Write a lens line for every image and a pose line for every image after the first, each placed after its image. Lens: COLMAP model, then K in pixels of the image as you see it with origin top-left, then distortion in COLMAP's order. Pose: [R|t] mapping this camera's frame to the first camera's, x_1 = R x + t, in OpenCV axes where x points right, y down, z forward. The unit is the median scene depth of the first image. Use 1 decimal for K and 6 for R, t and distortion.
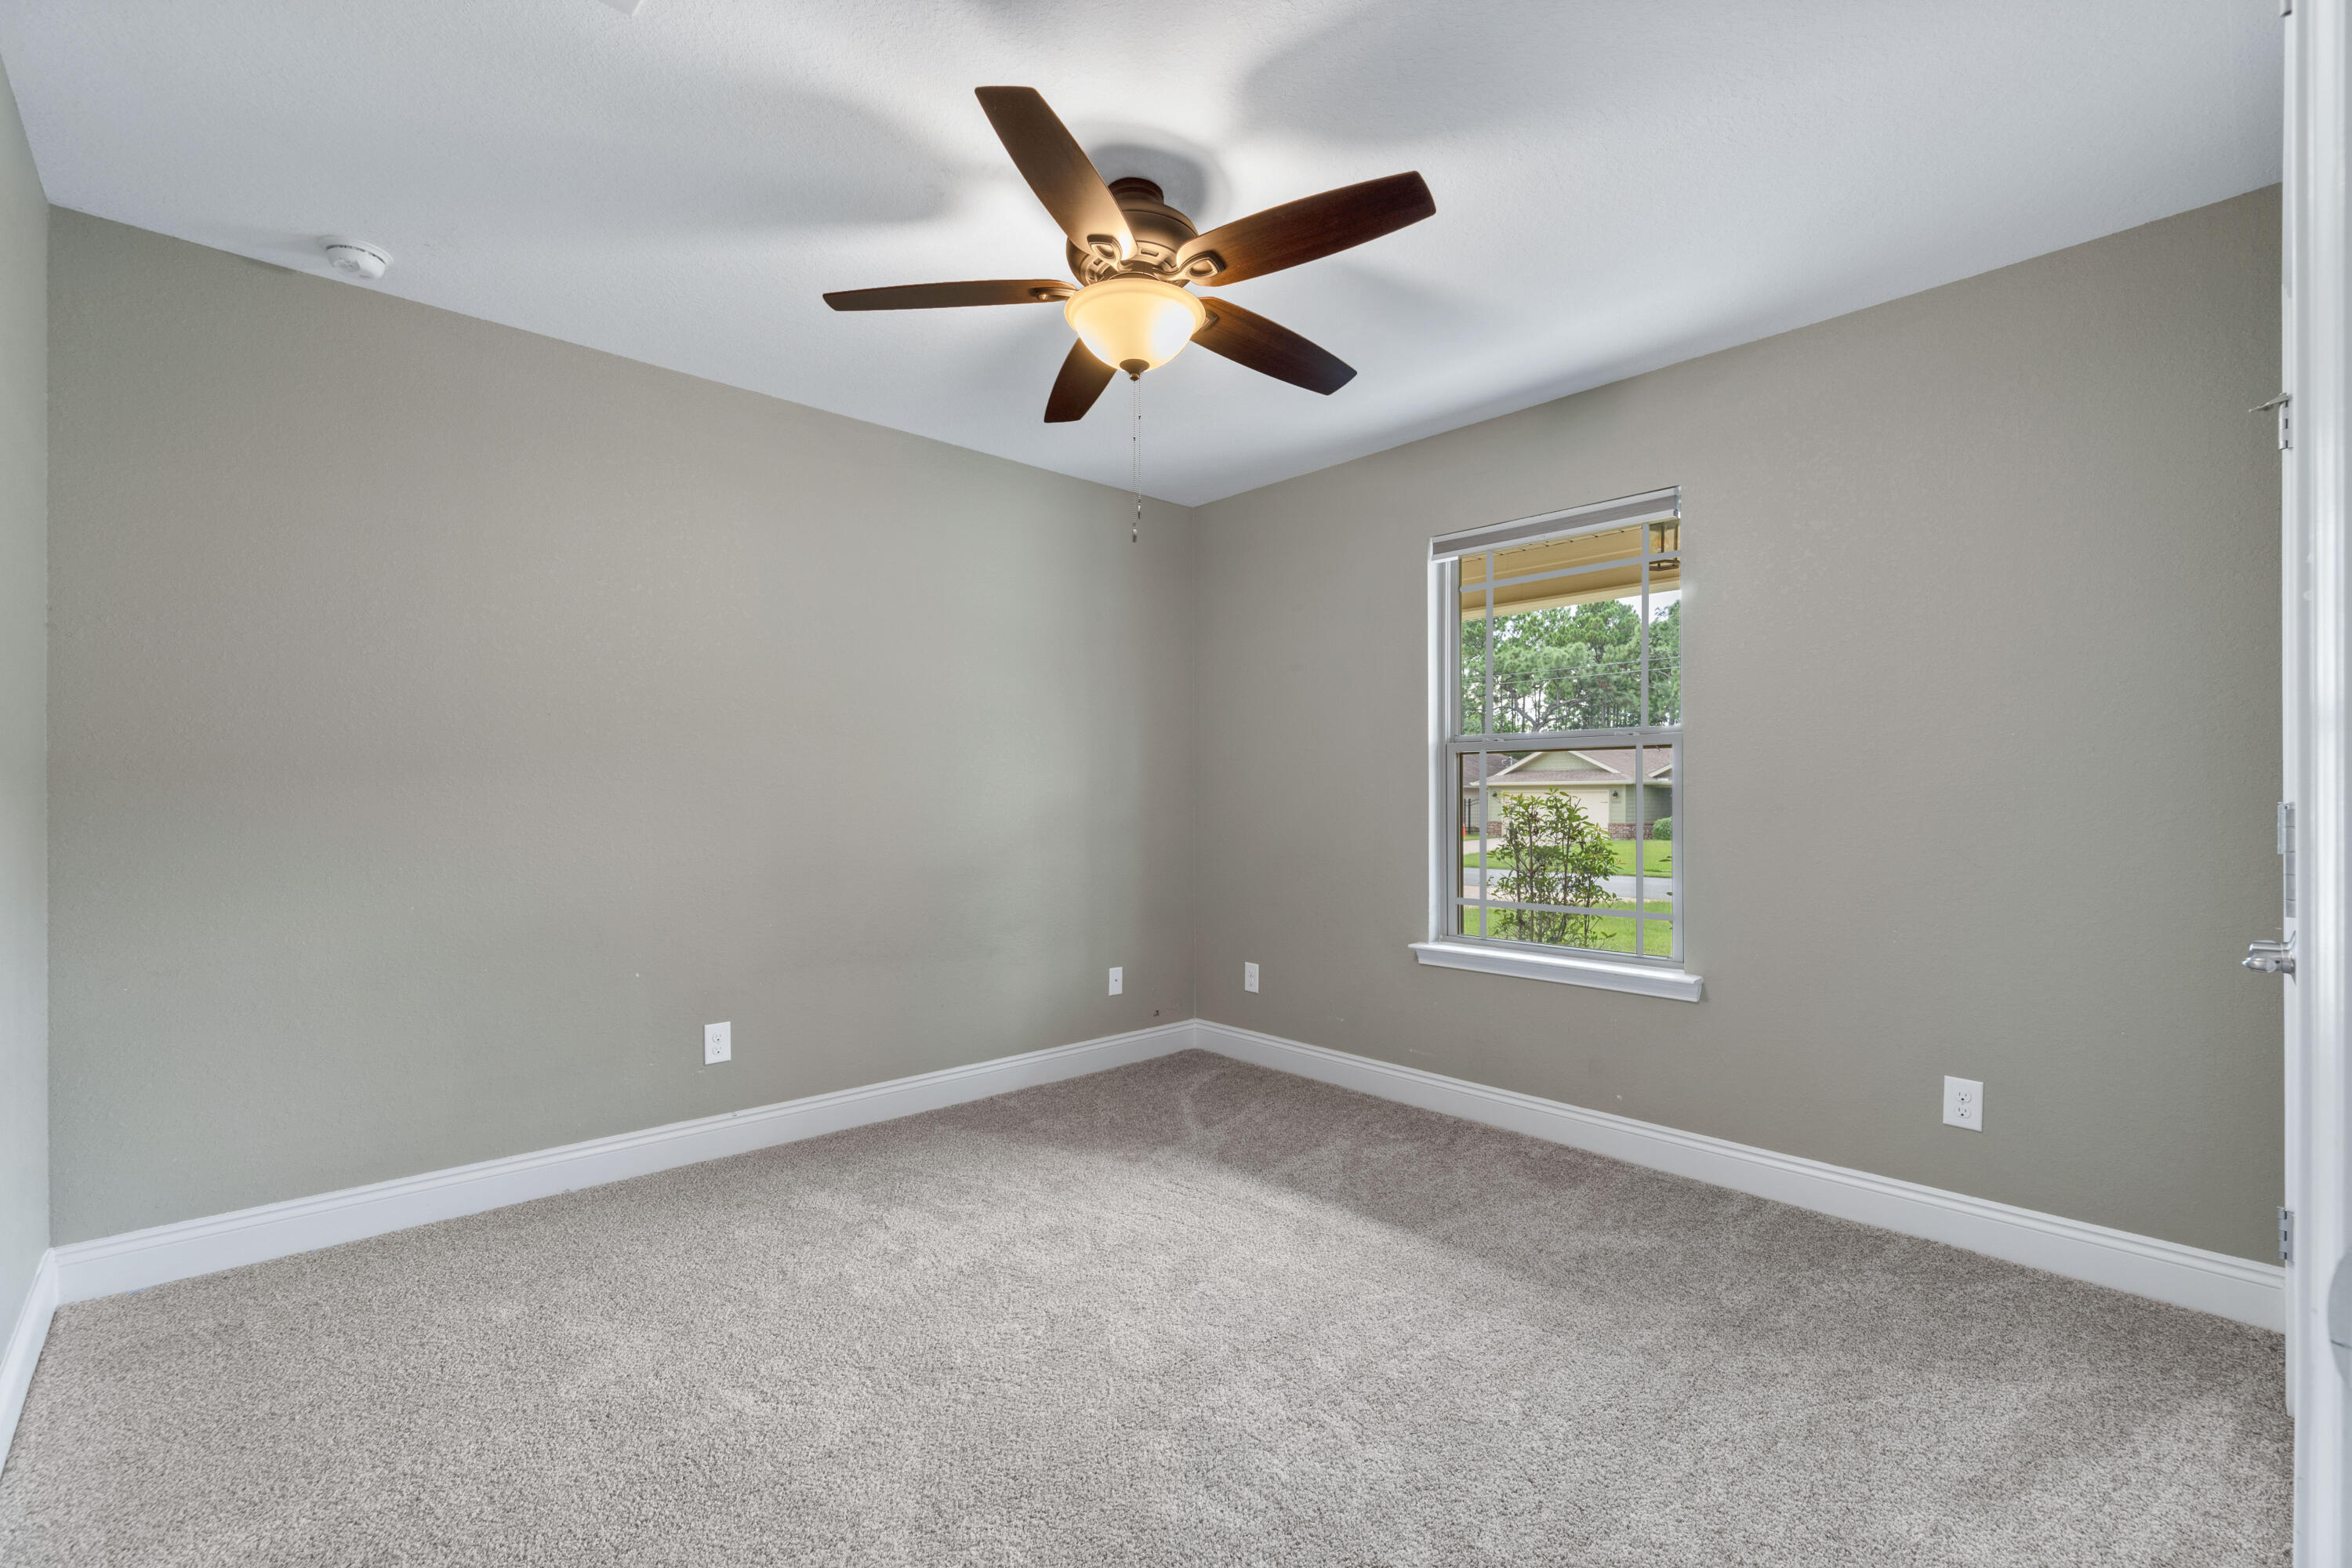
lens RADIAL K [[1022.3, 0, 1169.9], [0, 1022.3, 786.0], [0, 0, 1]] dist [-0.000231, 0.000683]
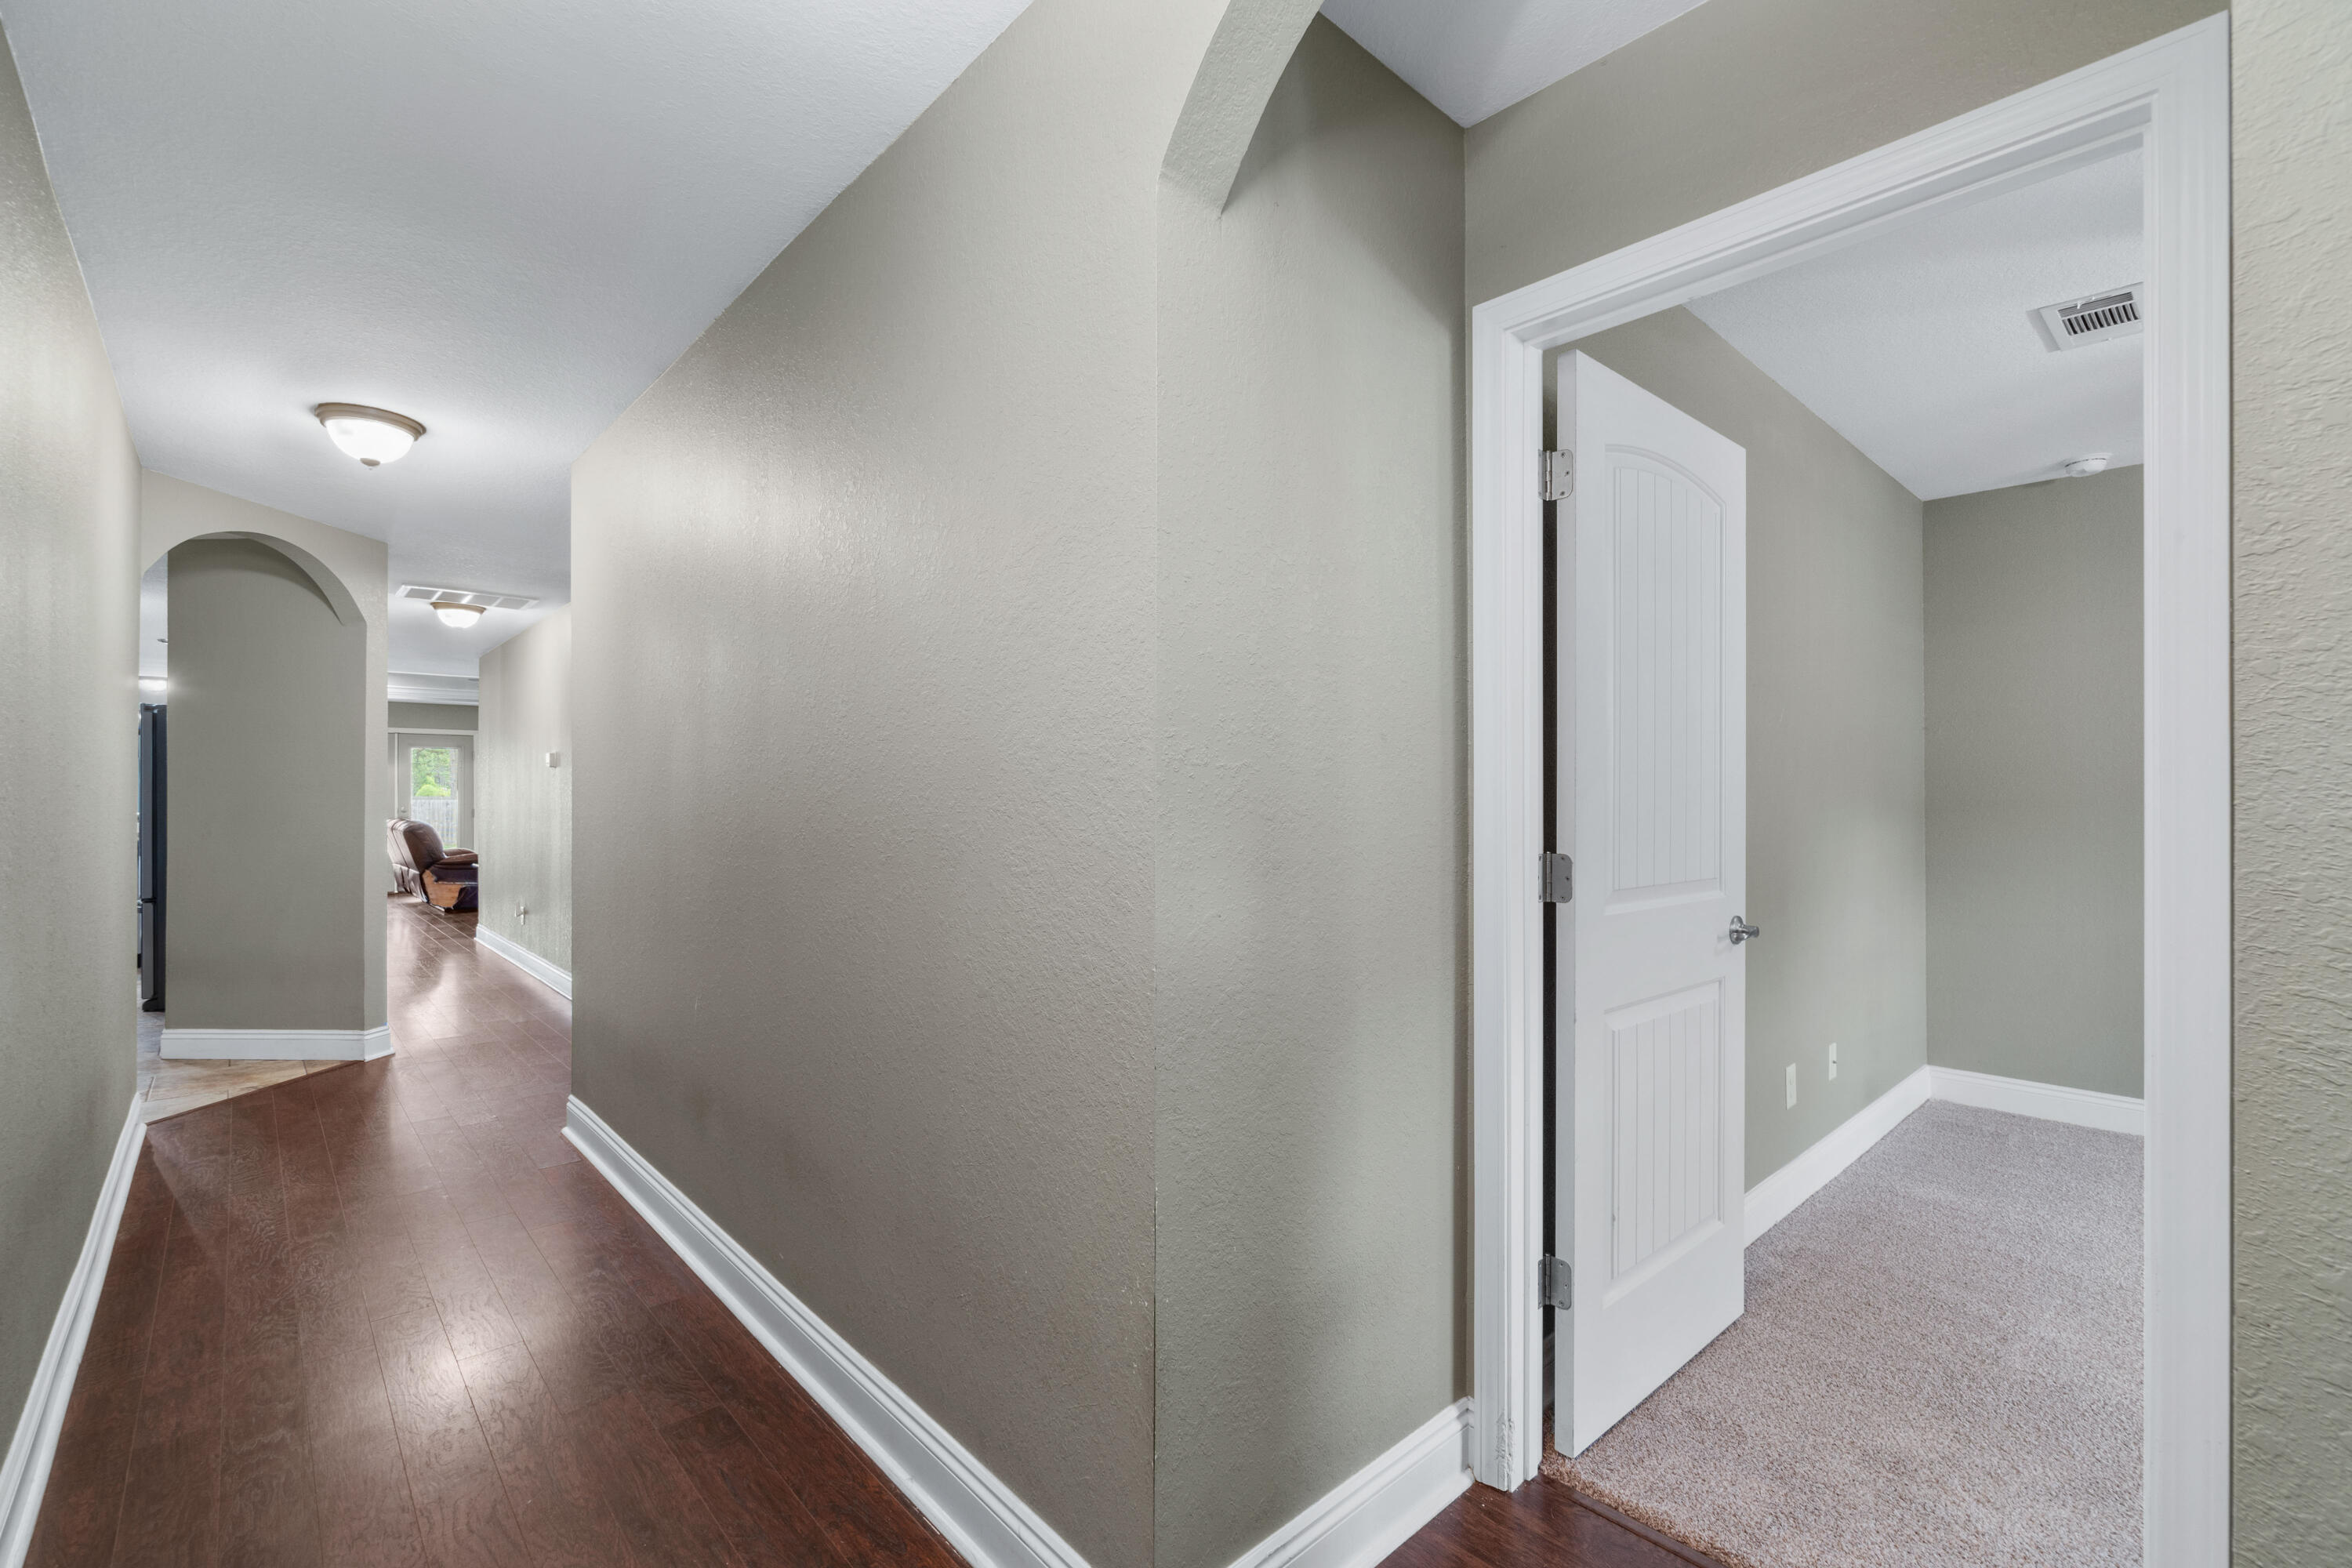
lens RADIAL K [[1022.3, 0, 1158.5], [0, 1022.3, 795.1], [0, 0, 1]] dist [-0.000231, 0.000683]
pose [[-0.017525, -0.005061, -0.999834, 0.781689], [0.002966, 0.999983, -0.005114, -0.031419], [0.999842, -0.003055, -0.017510, -0.357451]]
